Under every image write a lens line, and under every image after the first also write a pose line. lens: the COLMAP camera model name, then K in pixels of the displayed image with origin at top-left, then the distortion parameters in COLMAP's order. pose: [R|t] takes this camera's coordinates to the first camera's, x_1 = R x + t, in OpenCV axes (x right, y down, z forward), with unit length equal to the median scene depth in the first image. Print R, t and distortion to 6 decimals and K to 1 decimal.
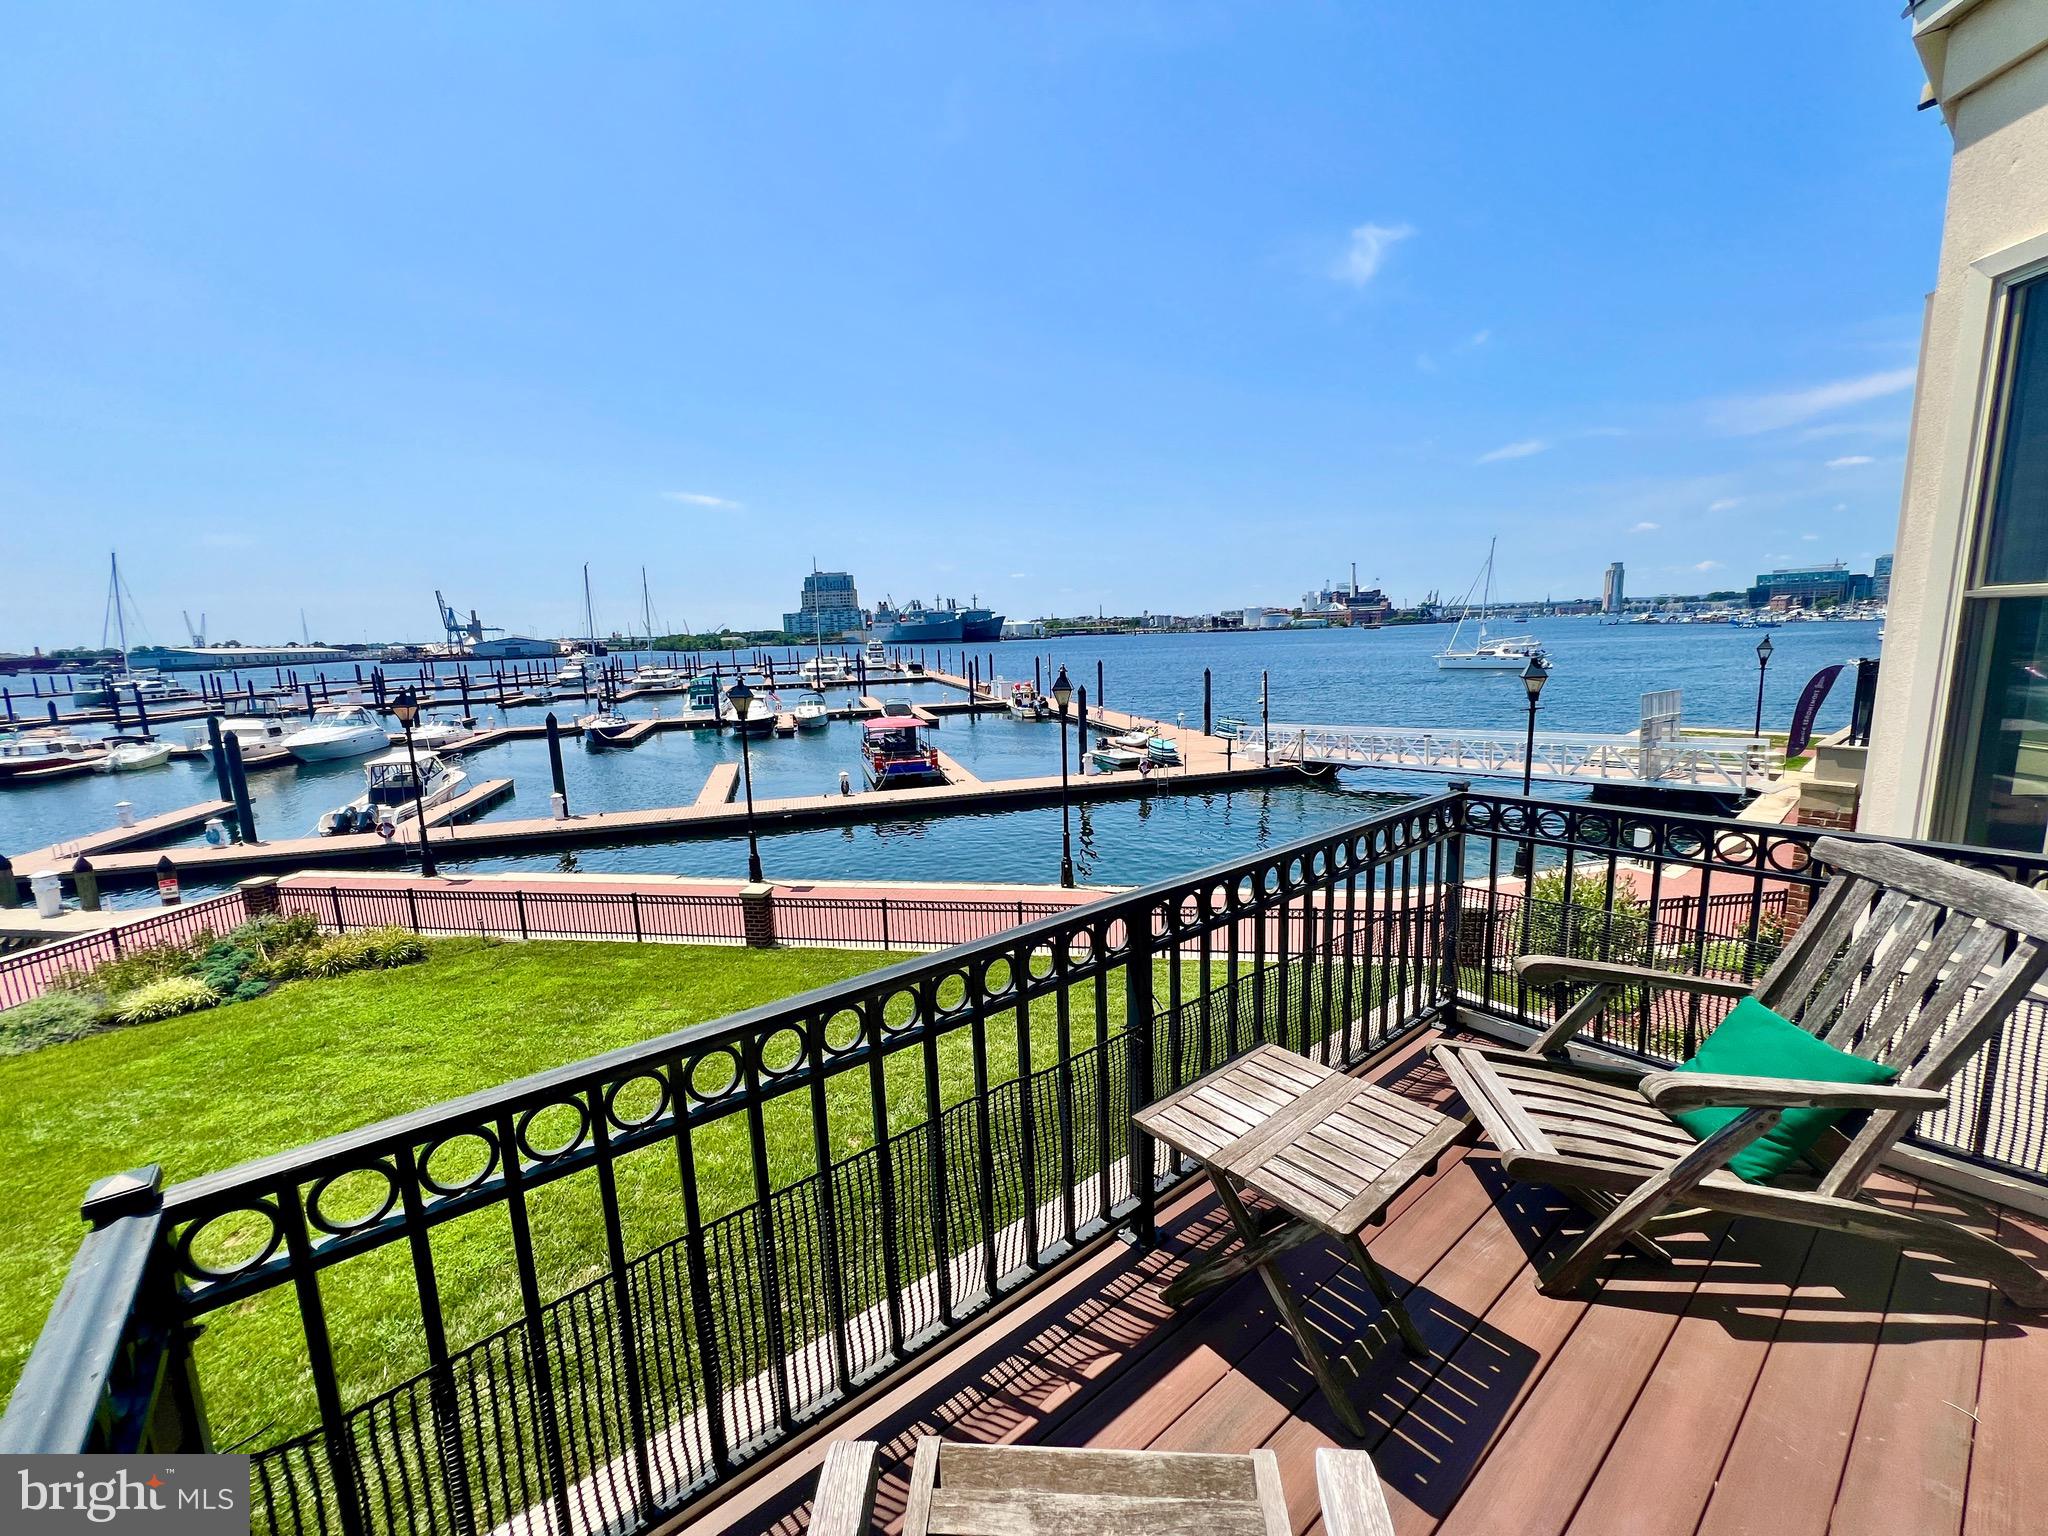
lens RADIAL K [[821.6, 0, 1019.5], [0, 821.6, 766.8], [0, 0, 1]] dist [-0.001409, 0.000492]
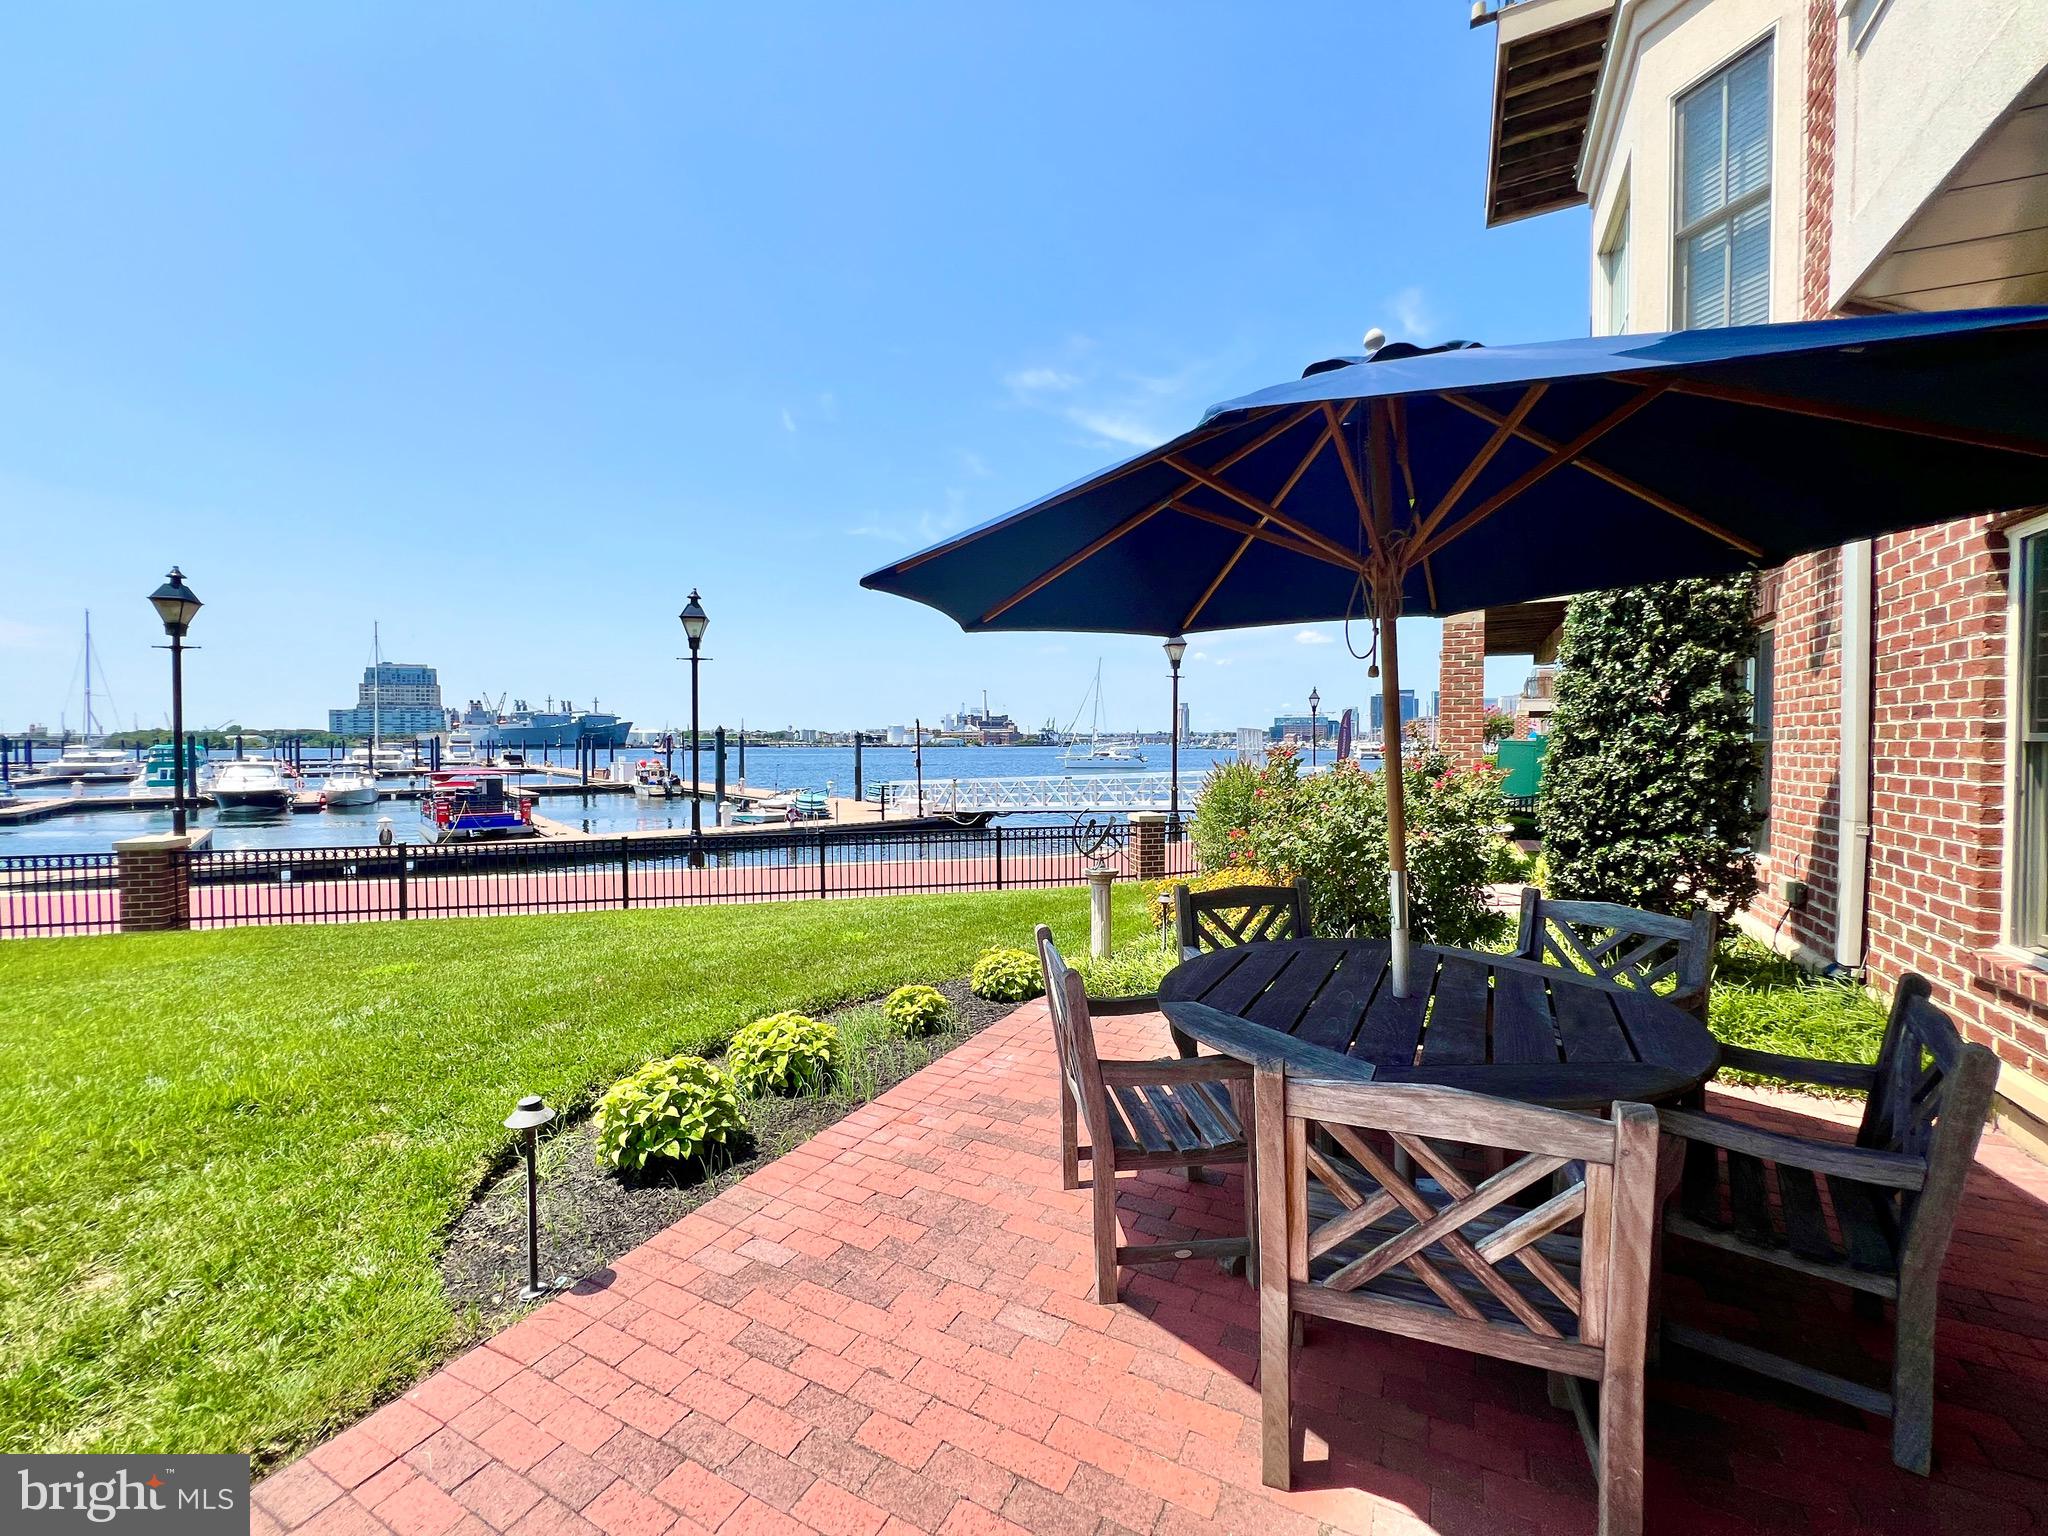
lens RADIAL K [[822.6, 0, 1019.4], [0, 822.6, 765.5], [0, 0, 1]] dist [-0.001352, 0.000074]
pose [[0.911715, 0.022579, 0.410202, 0.003633], [0.036678, 0.990028, -0.136016, 0.042101], [-0.409182, 0.139053, 0.901795, 0.035942]]
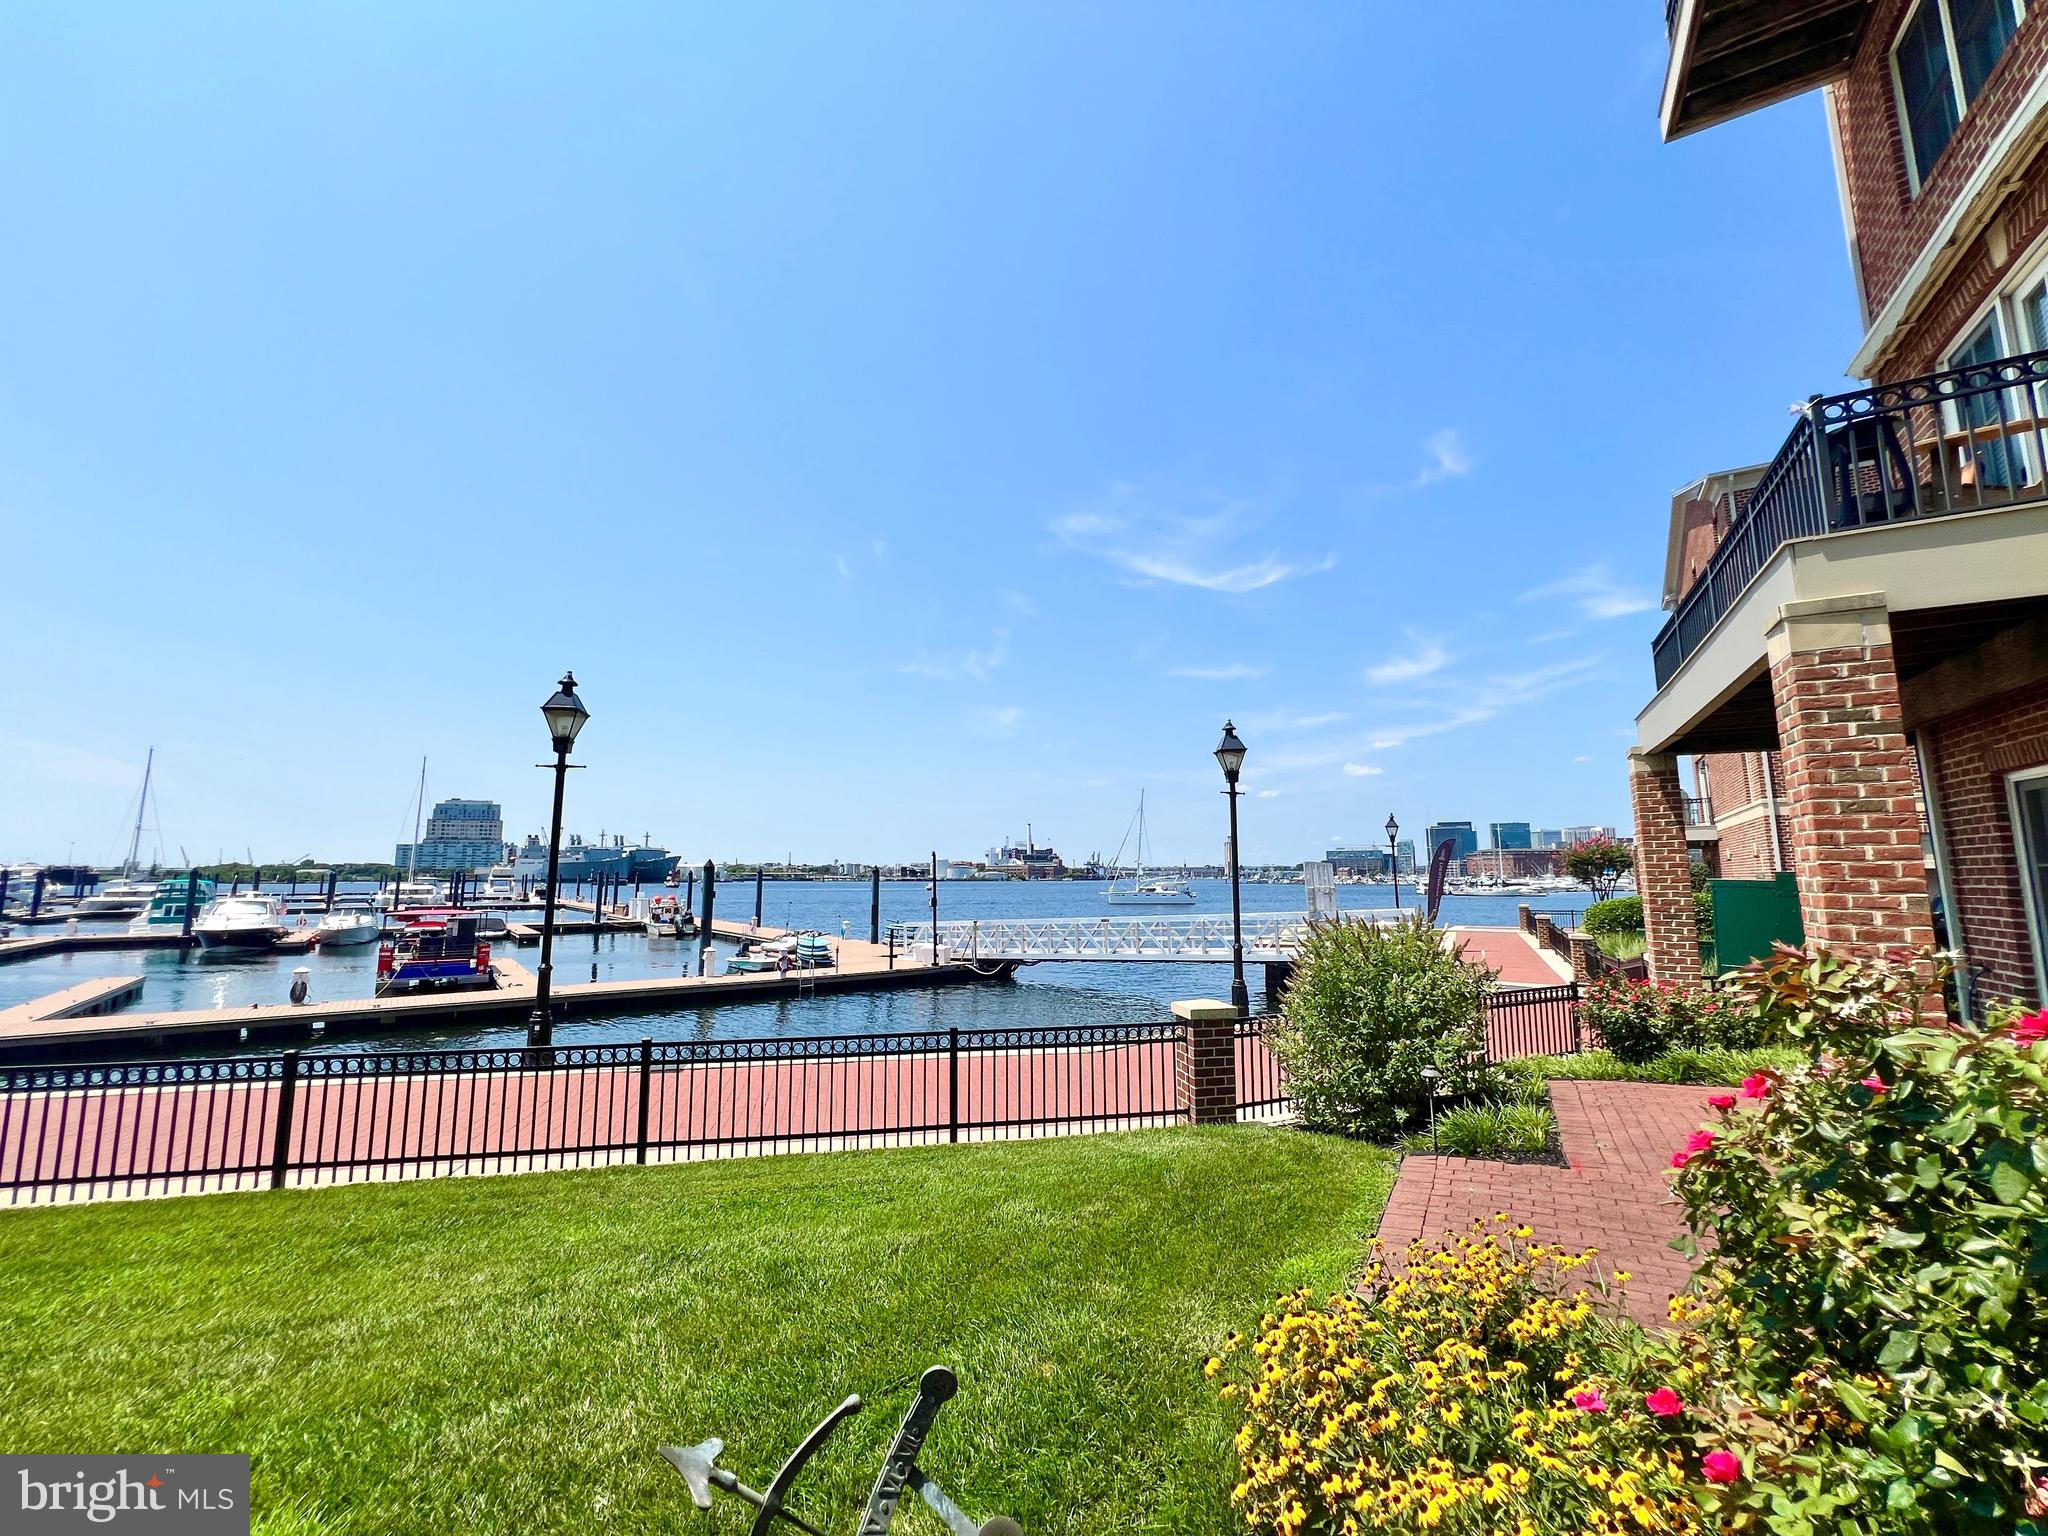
lens RADIAL K [[822.6, 0, 1019.4], [0, 822.6, 765.5], [0, 0, 1]] dist [-0.001352, 0.000074]
pose [[0.932735, 0.081829, 0.351156, 0.037278], [0.027553, 0.954883, -0.295700, 0.031150], [-0.359510, 0.285485, 0.888398, 0.087573]]
